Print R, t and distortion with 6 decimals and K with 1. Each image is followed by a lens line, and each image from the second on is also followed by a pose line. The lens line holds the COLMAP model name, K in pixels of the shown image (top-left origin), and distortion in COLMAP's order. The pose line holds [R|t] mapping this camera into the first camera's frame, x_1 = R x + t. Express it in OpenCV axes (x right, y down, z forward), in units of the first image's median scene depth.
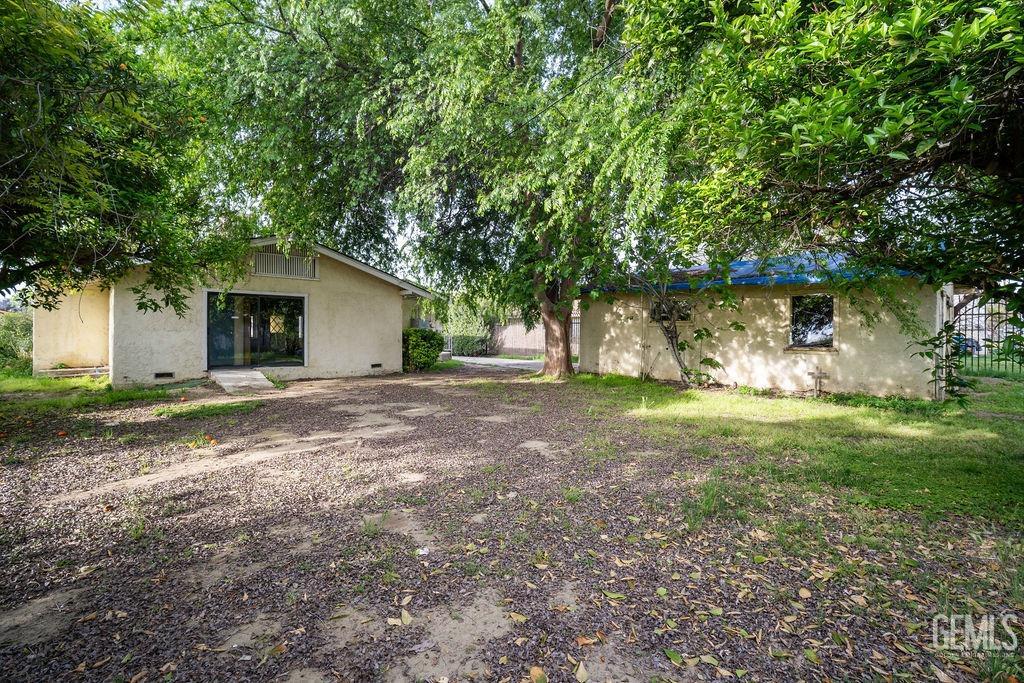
lens RADIAL K [[445.3, 0, 514.4], [0, 445.3, 336.7], [0, 0, 1]] dist [-0.002504, -0.000013]
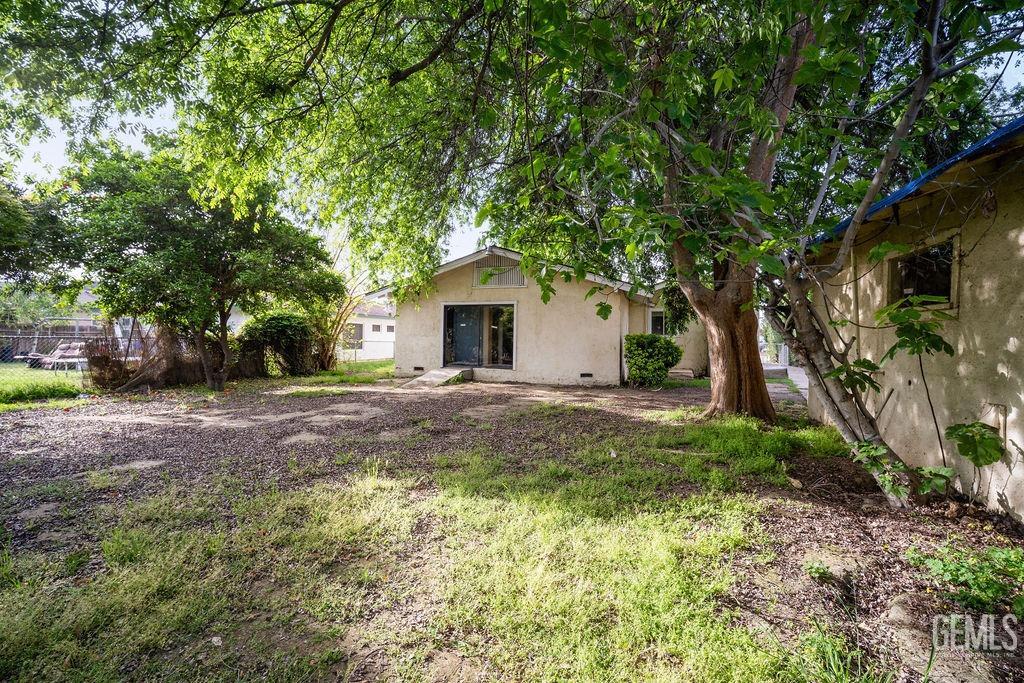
lens RADIAL K [[445.3, 0, 514.4], [0, 445.3, 336.7], [0, 0, 1]] dist [-0.002504, -0.000013]
pose [[0.474680, -0.001854, -0.880157, 0.438254], [-0.014157, 0.999852, -0.009741, -0.001849], [0.880045, 0.017084, 0.474583, 0.478677]]
